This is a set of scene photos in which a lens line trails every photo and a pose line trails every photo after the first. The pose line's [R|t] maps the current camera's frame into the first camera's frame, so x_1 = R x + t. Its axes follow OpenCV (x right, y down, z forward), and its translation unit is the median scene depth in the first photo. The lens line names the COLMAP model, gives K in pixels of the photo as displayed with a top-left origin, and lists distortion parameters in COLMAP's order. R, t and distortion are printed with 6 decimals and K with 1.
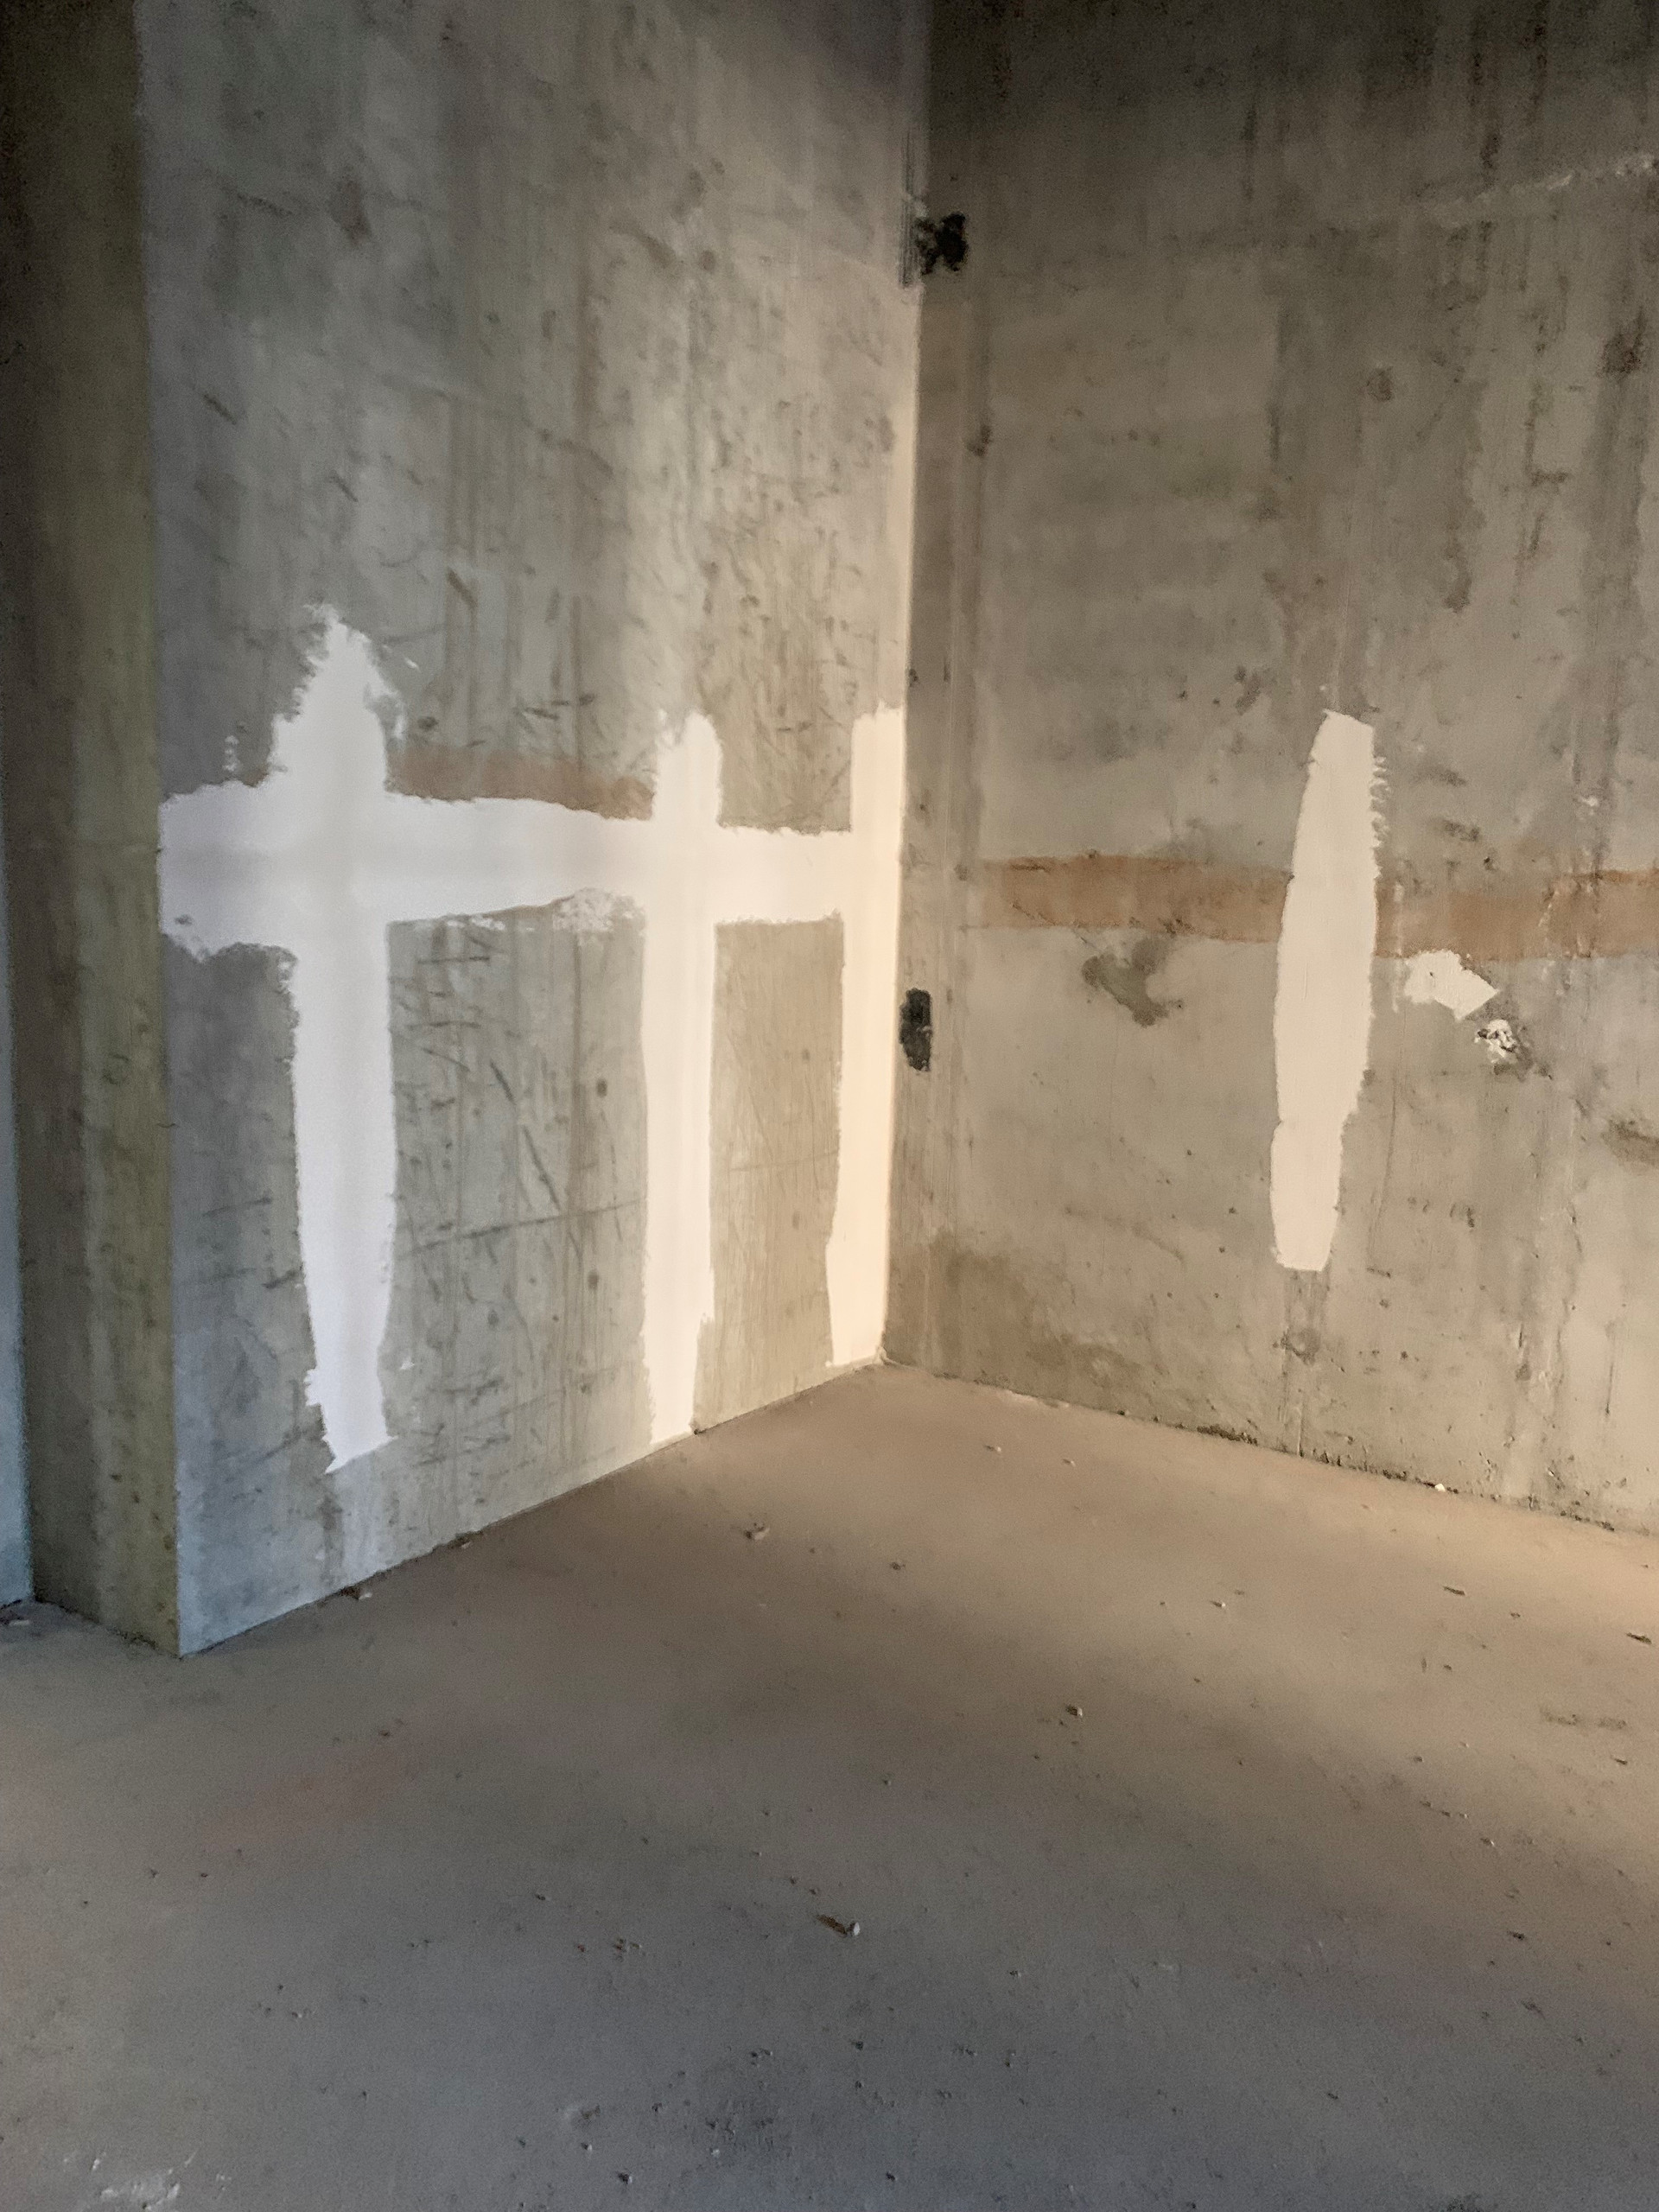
lens RADIAL K [[1707.4, 0, 819.1], [0, 1707.4, 1100.6], [0, 0, 1]] dist [0.010119, -0.008530]
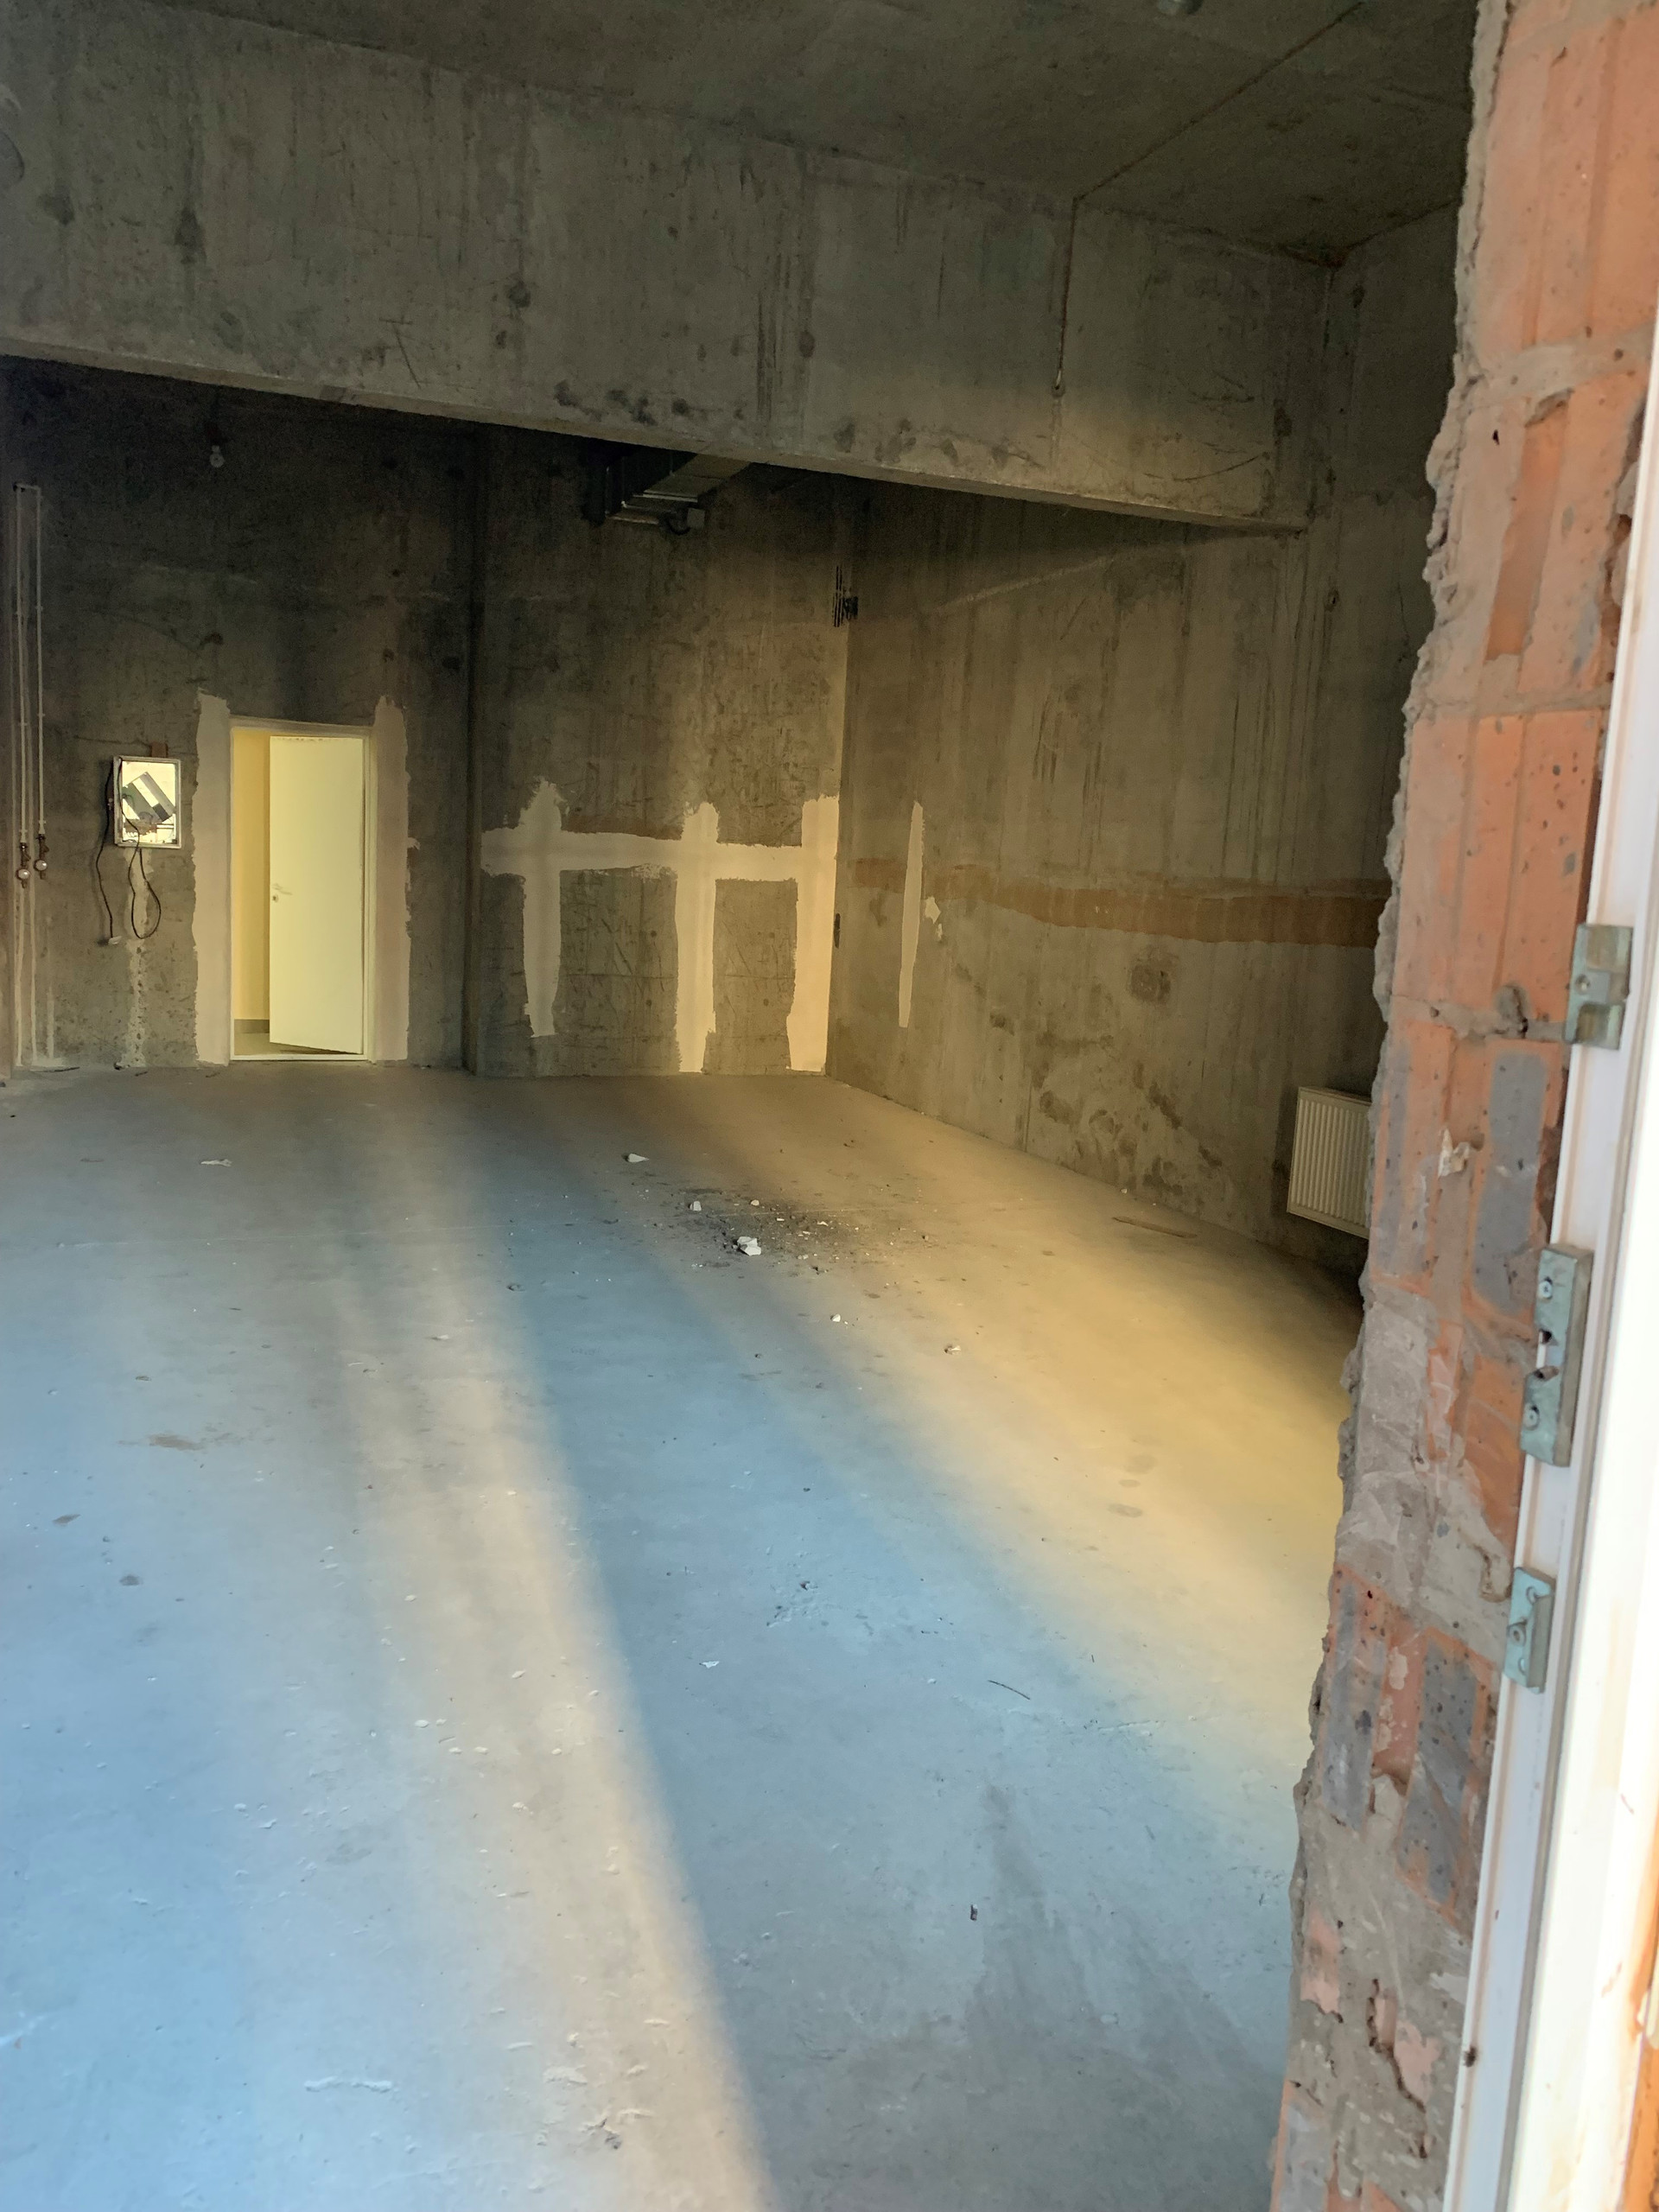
lens RADIAL K [[1707.4, 0, 831.4], [0, 1707.4, 1107.4], [0, 0, 1]] dist [0.010119, -0.008530]
pose [[0.827375, 0.097169, -0.553181, 1.806868], [-0.104715, 0.994339, 0.018042, 0.208115], [0.551802, 0.042998, 0.832866, -1.260031]]
